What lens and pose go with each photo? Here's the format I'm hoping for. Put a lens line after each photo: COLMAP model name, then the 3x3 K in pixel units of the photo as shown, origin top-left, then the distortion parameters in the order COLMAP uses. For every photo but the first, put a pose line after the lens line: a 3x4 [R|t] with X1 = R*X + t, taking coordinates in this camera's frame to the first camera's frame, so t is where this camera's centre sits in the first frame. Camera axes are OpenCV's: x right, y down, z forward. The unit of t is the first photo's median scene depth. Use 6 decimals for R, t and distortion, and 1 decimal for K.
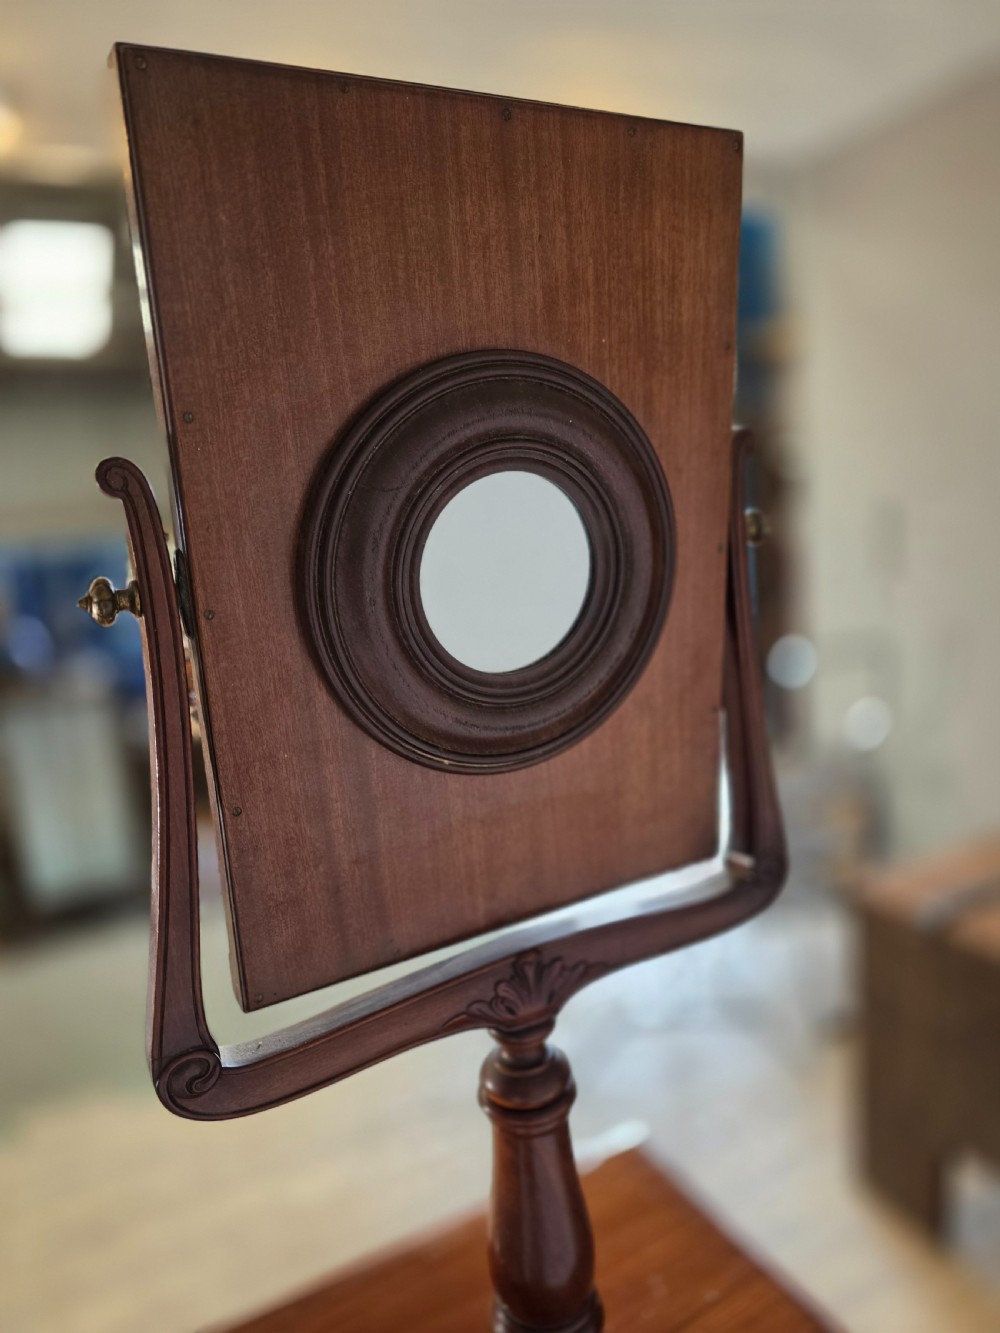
lens RADIAL K [[911.3, 0, 485.8], [0, 911.3, 665.1], [0, 0, 1]] dist [0.059429, -0.057202]
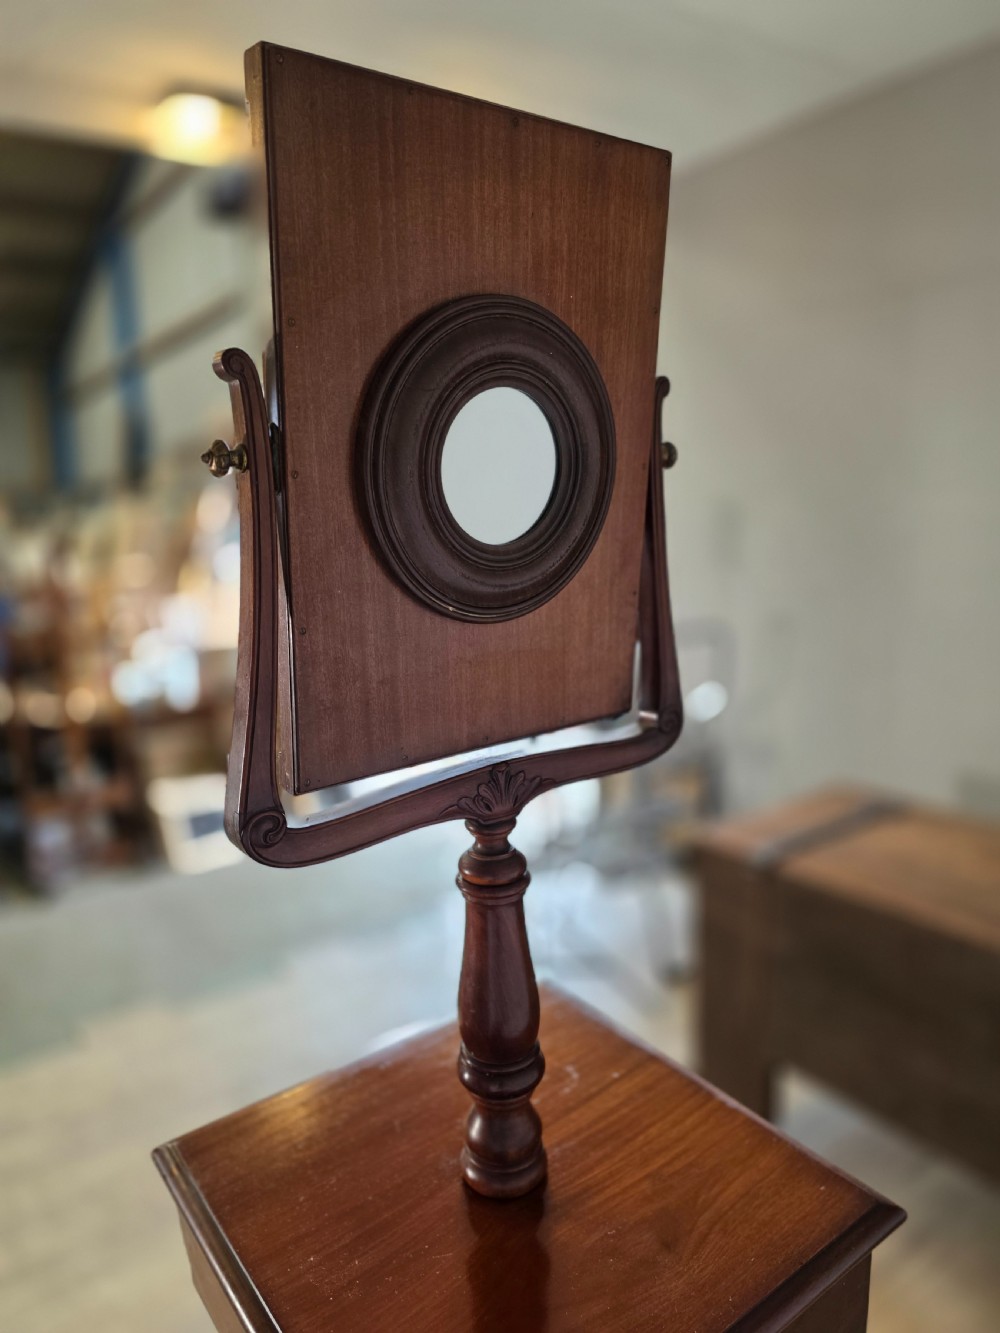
lens RADIAL K [[911.3, 0, 469.4], [0, 911.3, 670.2], [0, 0, 1]] dist [0.059429, -0.057202]
pose [[0.989142, 0.015436, 0.146148, -0.216001], [-0.015375, 0.999881, -0.001547, 0.204877], [-0.146155, -0.000716, 0.989261, -0.321822]]
